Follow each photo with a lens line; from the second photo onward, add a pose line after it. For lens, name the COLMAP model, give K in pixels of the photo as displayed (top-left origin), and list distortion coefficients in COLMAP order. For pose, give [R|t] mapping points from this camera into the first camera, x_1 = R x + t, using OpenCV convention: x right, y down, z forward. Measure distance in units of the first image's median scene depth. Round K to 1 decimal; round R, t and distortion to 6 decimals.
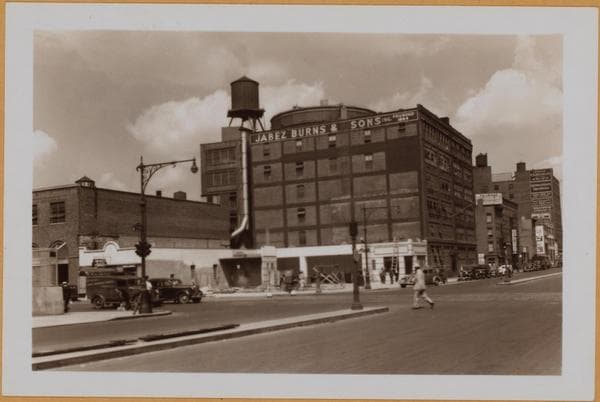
lens RADIAL K [[645.1, 0, 300.3], [0, 645.1, 227.1], [0, 0, 1]] dist [-0.007017, -0.003541]
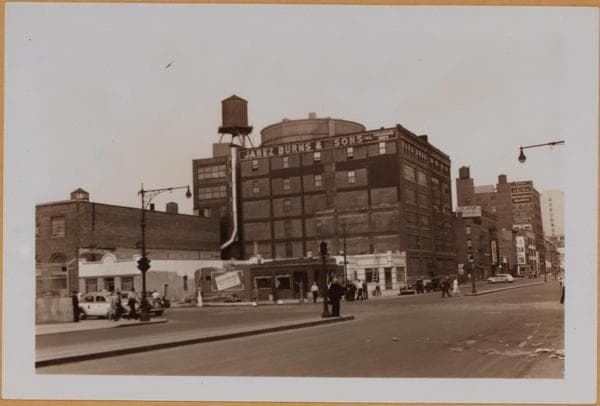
lens RADIAL K [[774.8, 0, 289.9], [0, 774.8, 203.0], [0, 0, 1]] dist [0.011312, 0.013973]
pose [[0.999737, -0.002727, -0.022759, 0.033808], [0.002246, 0.999774, -0.021138, -0.032604], [0.022811, 0.021081, 0.999518, -0.266081]]
